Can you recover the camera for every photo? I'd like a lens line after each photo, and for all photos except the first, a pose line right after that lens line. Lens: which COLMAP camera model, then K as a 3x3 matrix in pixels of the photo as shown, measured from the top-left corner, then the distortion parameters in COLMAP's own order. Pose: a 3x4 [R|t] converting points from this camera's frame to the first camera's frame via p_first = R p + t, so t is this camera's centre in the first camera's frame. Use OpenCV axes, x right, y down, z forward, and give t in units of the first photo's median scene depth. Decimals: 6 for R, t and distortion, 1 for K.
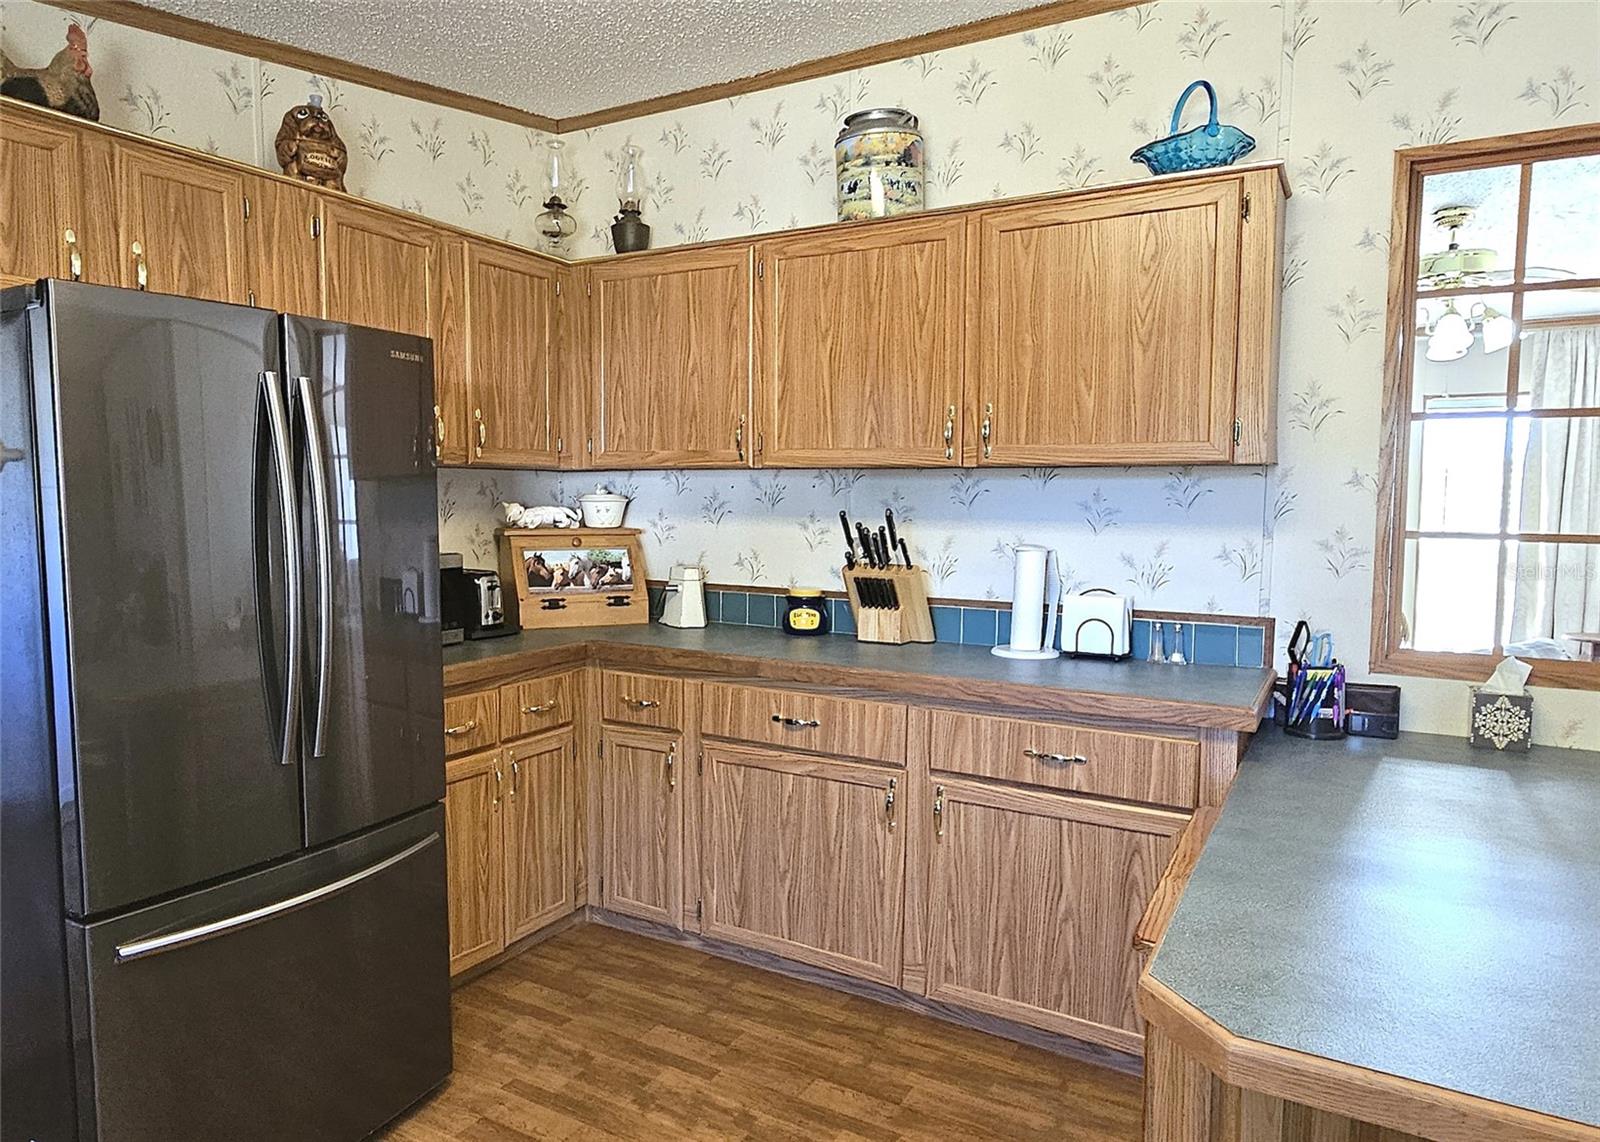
lens RADIAL K [[1015.0, 0, 804.5], [0, 1015.0, 574.5], [0, 0, 1]] dist [0.012475, 0.002885]
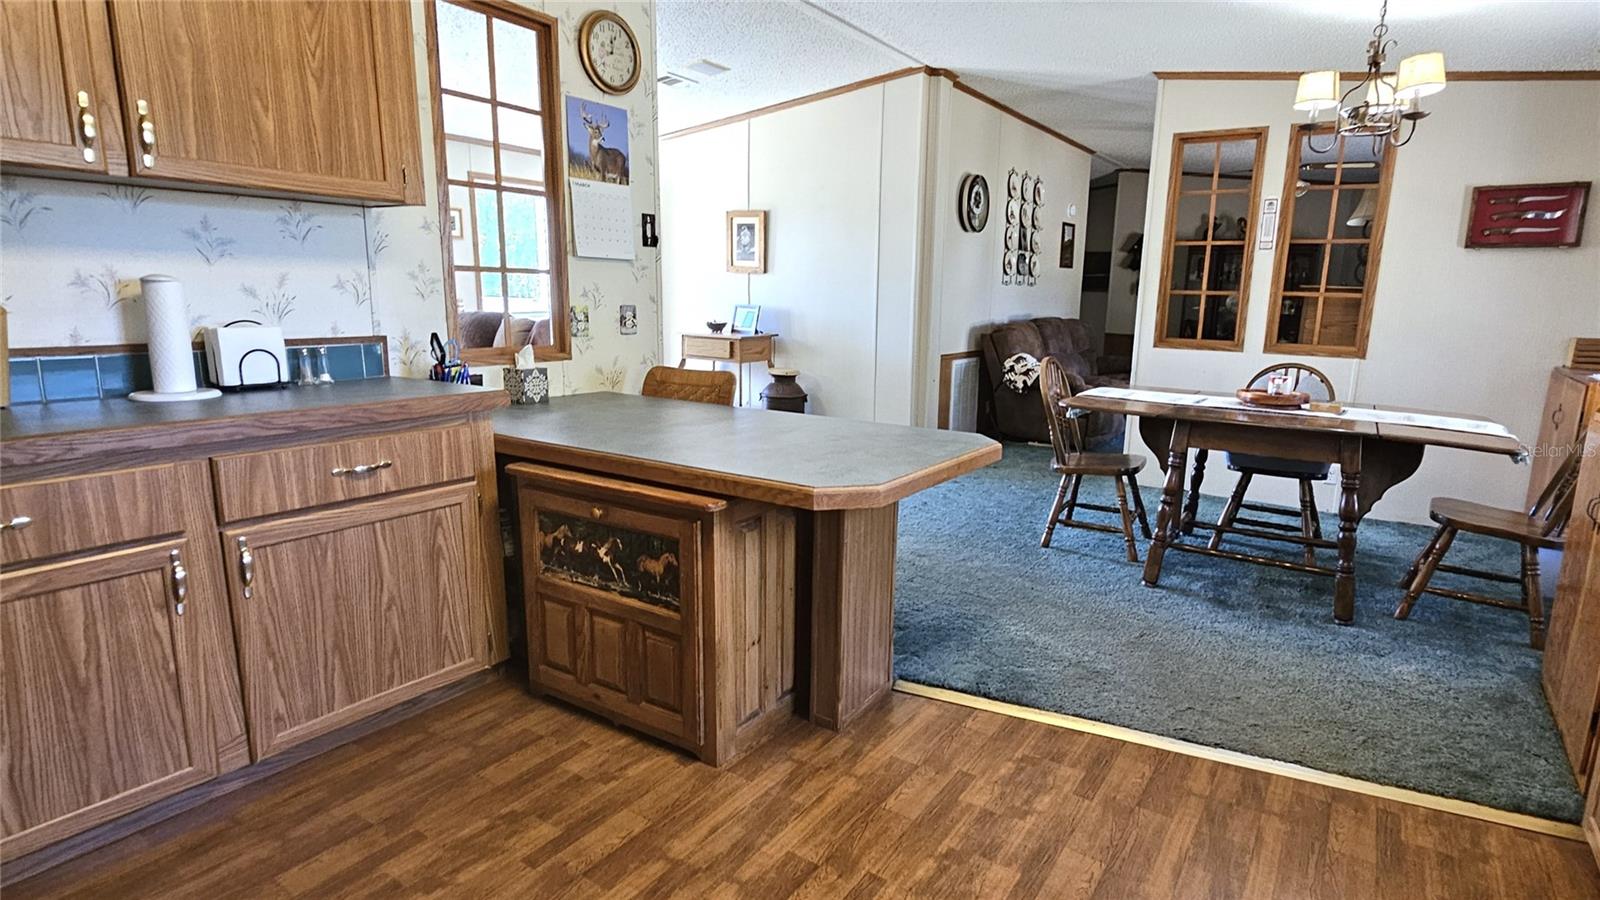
lens RADIAL K [[851.2, 0, 807.7], [0, 851.2, 459.1], [0, 0, 1]] dist [-0.000432, -0.000782]
pose [[0.065694, -0.197594, 0.978080, -0.575331], [0.060547, 0.979181, 0.193749, 0.021597], [-0.996001, 0.046491, 0.076290, 0.434239]]
